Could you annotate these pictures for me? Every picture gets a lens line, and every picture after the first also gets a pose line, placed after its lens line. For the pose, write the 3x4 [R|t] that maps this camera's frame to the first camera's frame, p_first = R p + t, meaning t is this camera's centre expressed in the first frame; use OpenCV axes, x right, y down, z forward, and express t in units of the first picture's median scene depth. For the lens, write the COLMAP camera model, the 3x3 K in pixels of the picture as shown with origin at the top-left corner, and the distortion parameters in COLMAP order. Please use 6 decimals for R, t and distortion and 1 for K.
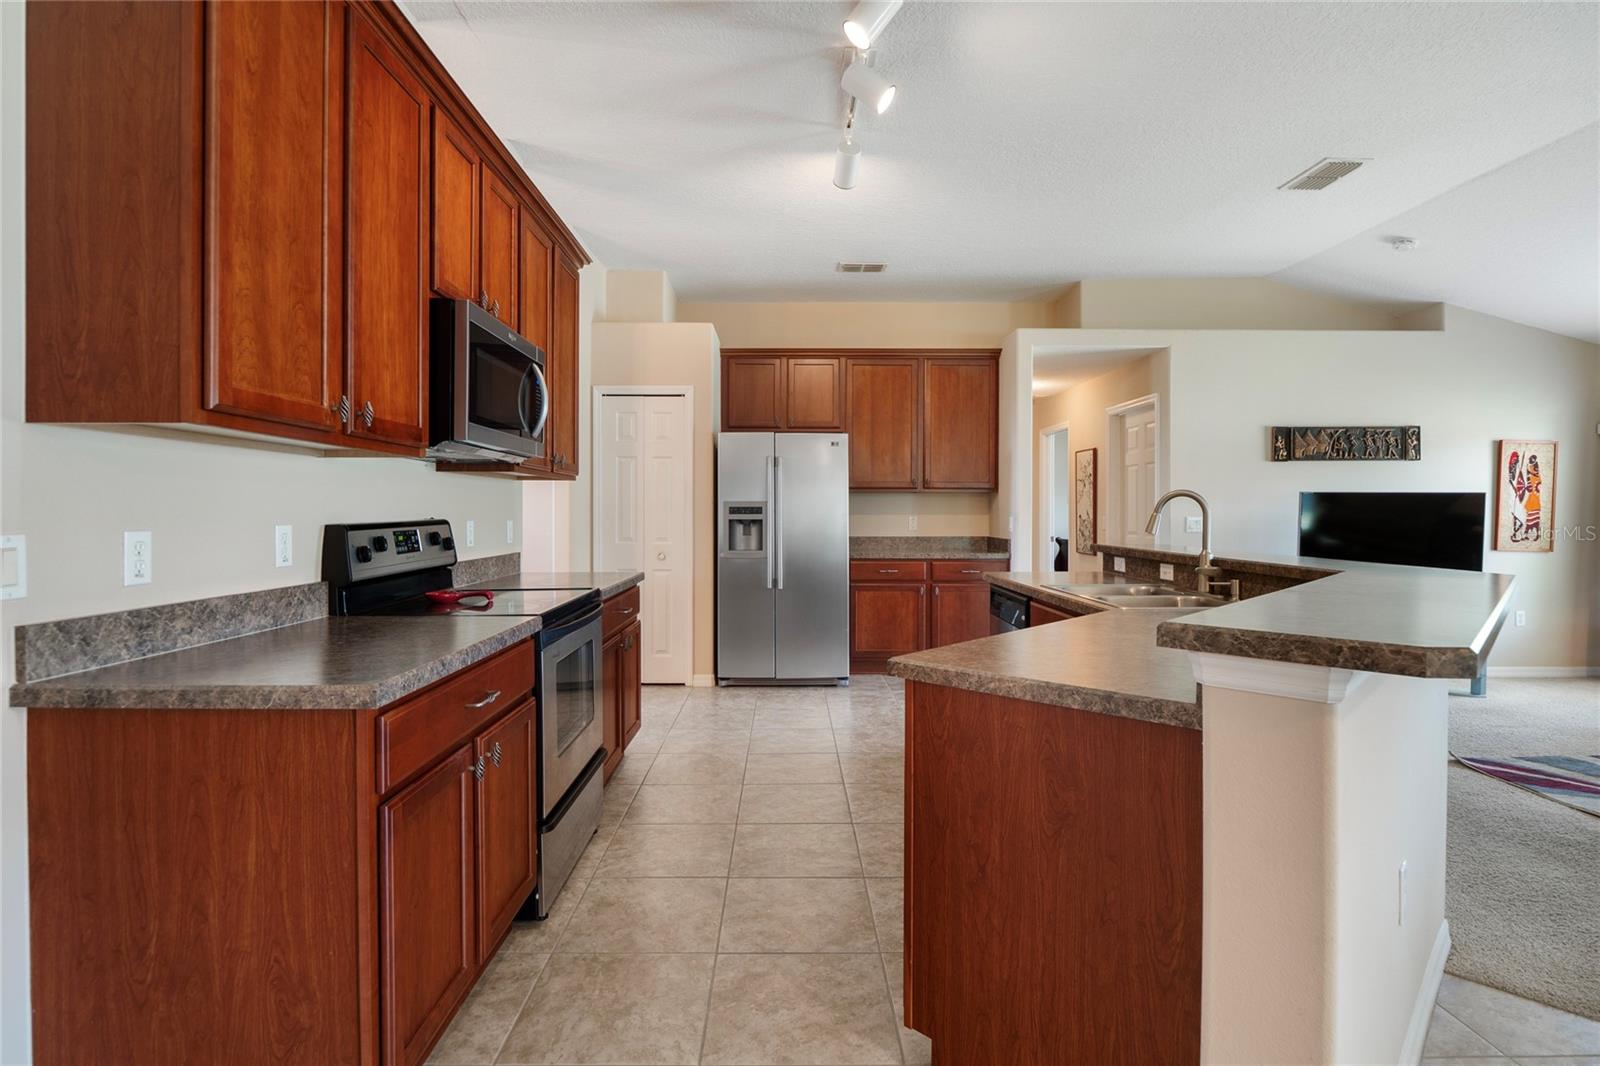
lens RADIAL K [[796.6, 0, 793.8], [0, 796.6, 515.9], [0, 0, 1]] dist [-0.005182, -0.010299]
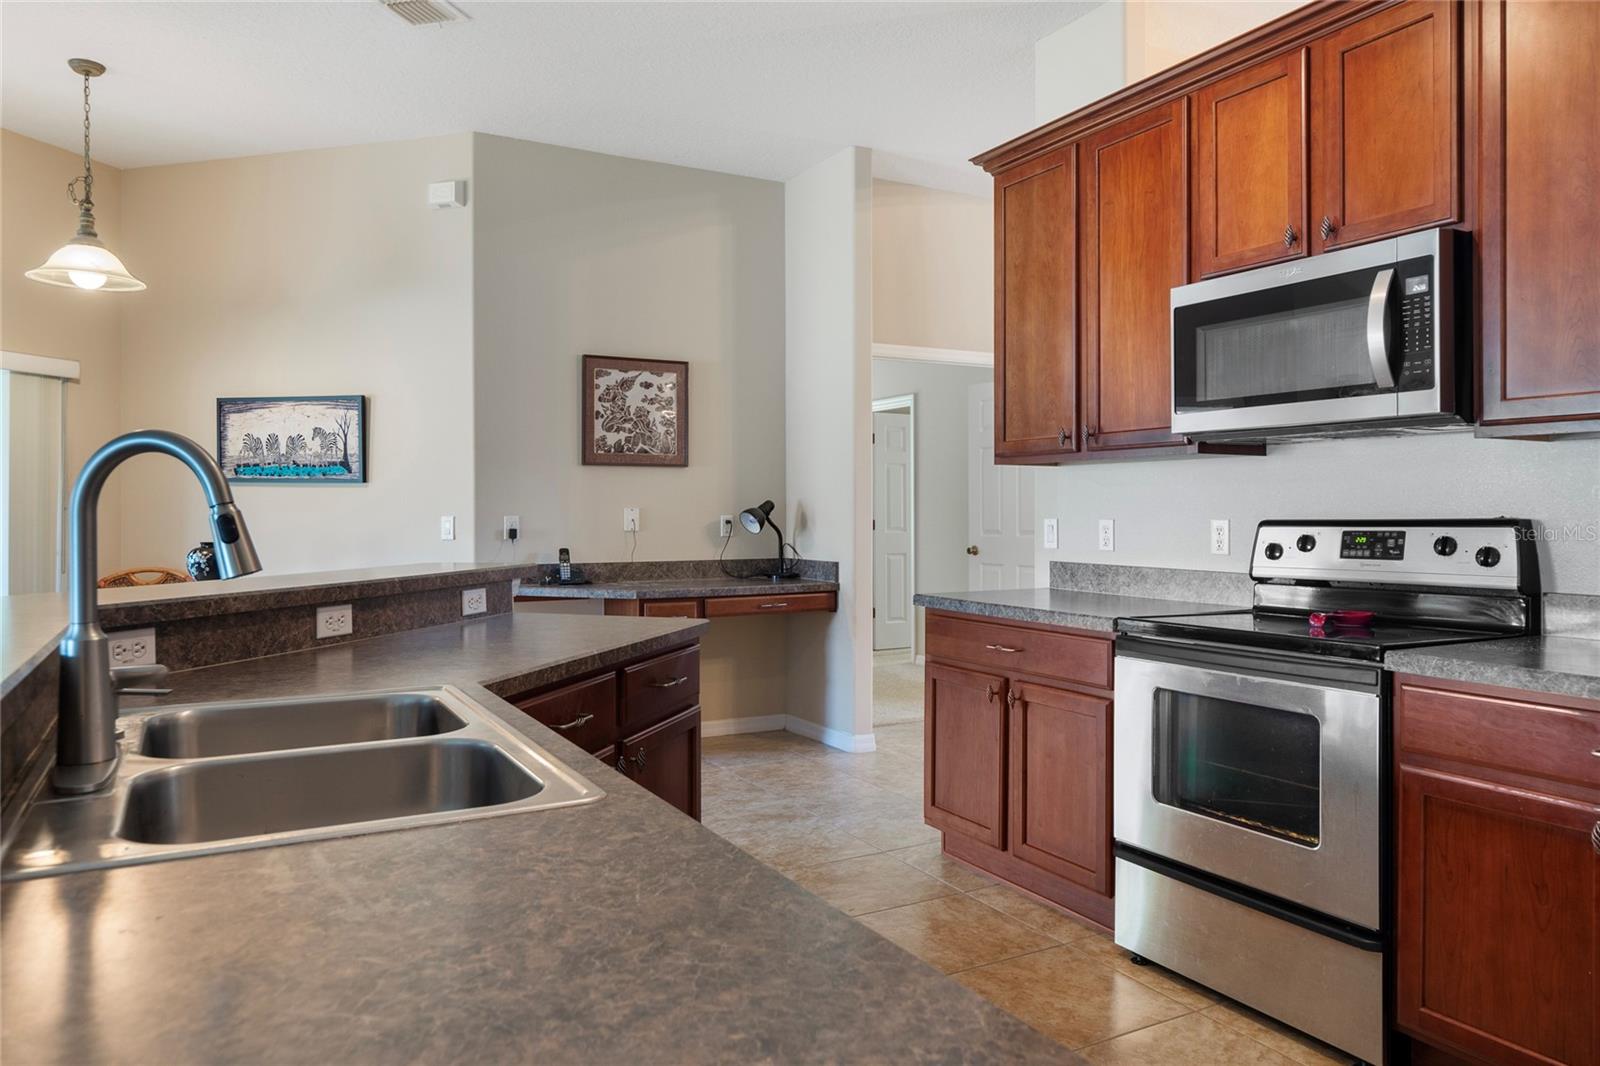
lens RADIAL K [[1067.5, 0, 795.3], [0, 1067.5, 509.5], [0, 0, 1]] dist [0.001958, -0.000431]
pose [[-0.882187, -0.000920, -0.470899, 0.332310], [-0.002815, 0.999991, 0.003319, -0.003078], [0.470891, 0.004254, -0.882181, 1.060428]]
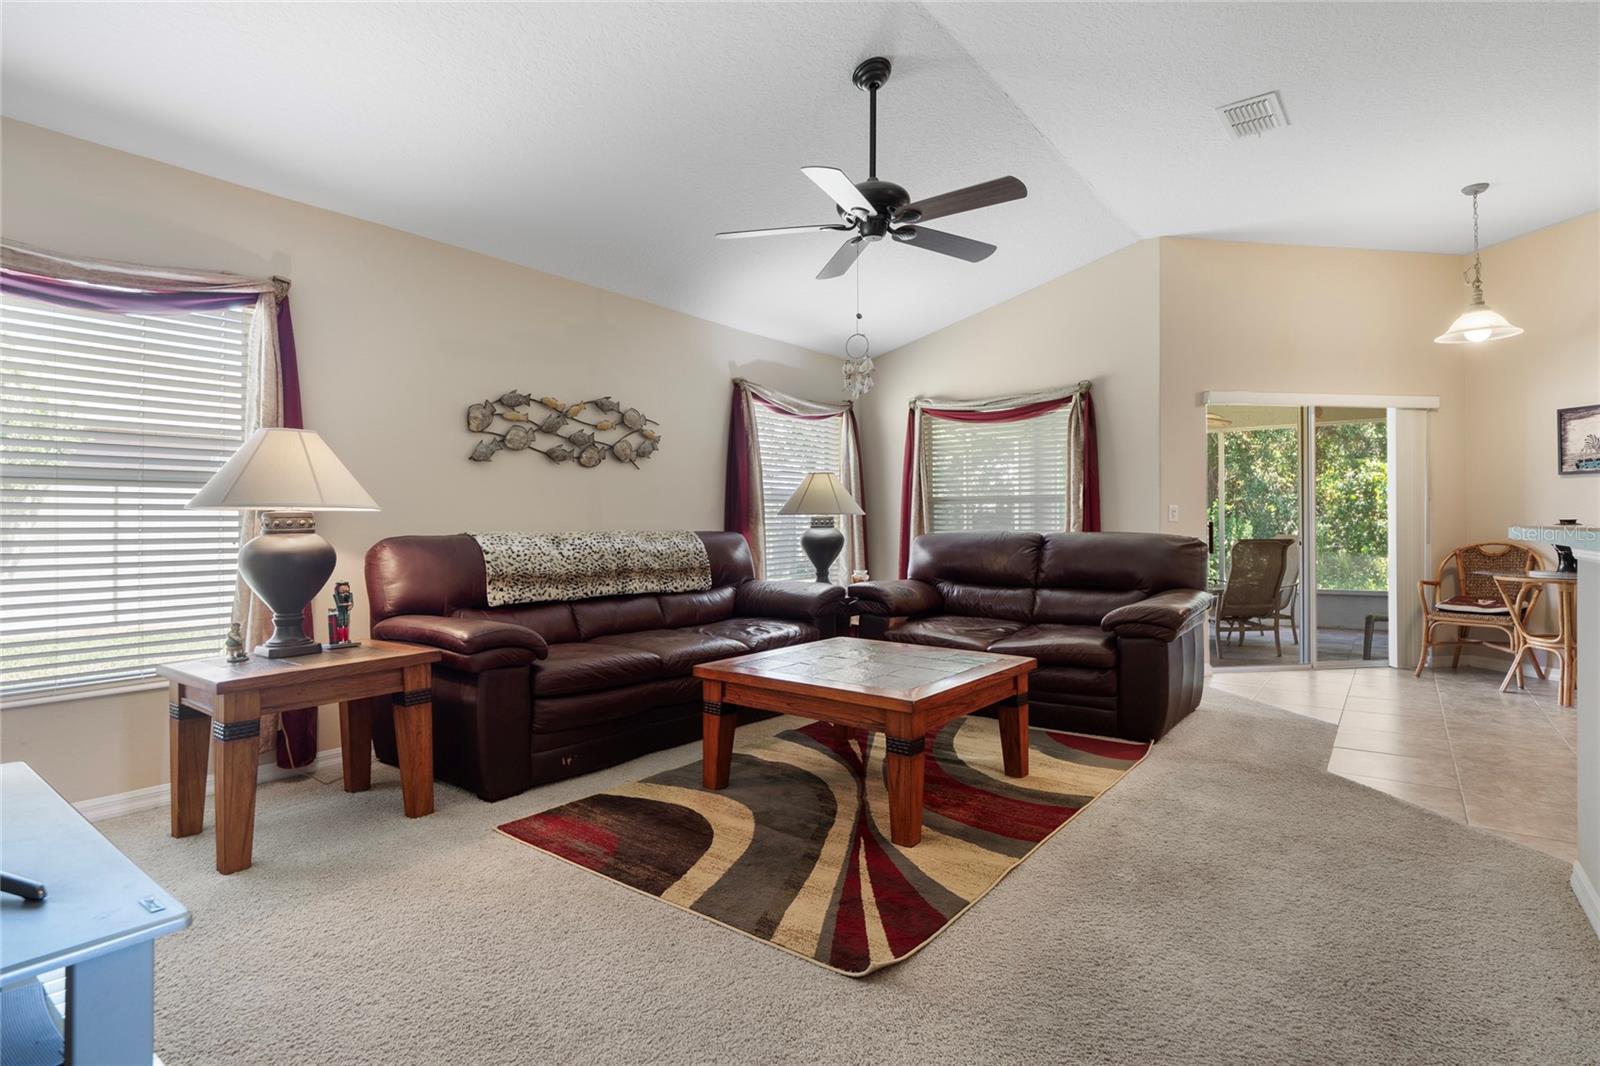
lens RADIAL K [[802.2, 0, 797.9], [0, 802.2, 518.6], [0, 0, 1]] dist [-0.002084, -0.008955]
pose [[-0.792459, 0.005979, 0.609896, 0.525400], [0.006863, 0.999976, -0.000885, 0.030534], [-0.609887, 0.003485, -0.792481, 1.284705]]
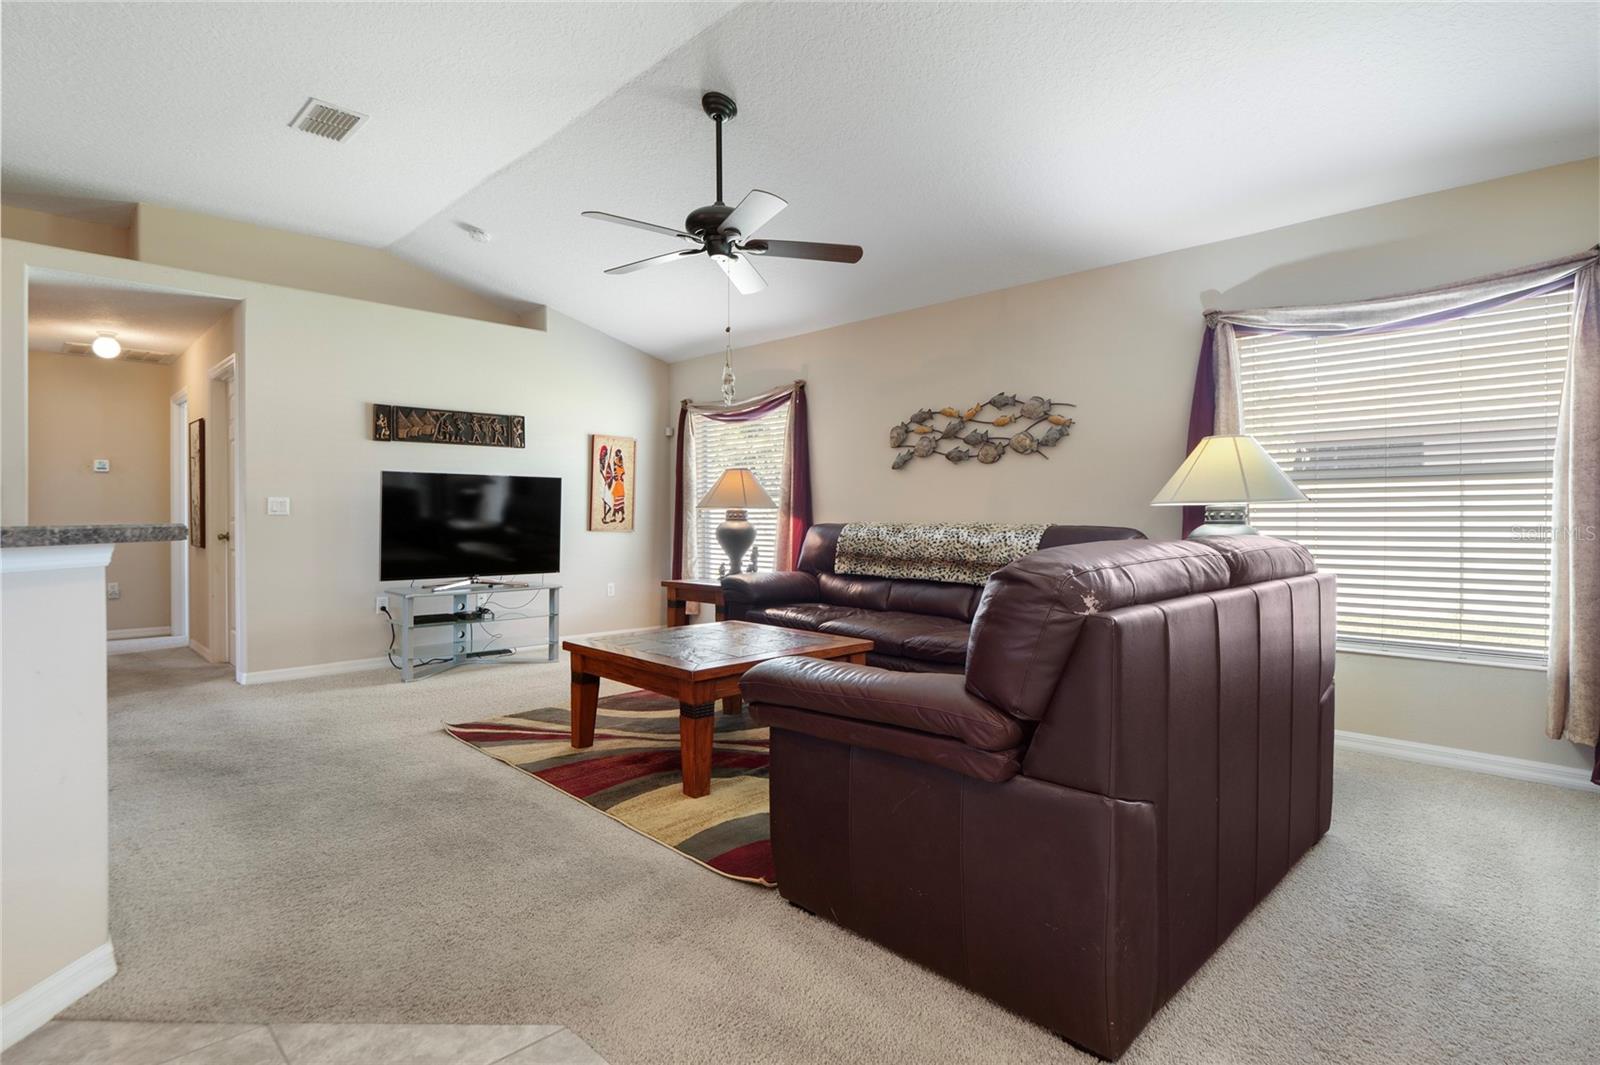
lens RADIAL K [[803.7, 0, 795.8], [0, 803.7, 516.1], [0, 0, 1]] dist [0.003254, -0.009820]
pose [[0.715522, -0.000342, 0.698590, 0.398909], [0.004019, 0.999985, -0.003627, 0.037622], [-0.698578, 0.005403, 0.715513, -0.054509]]
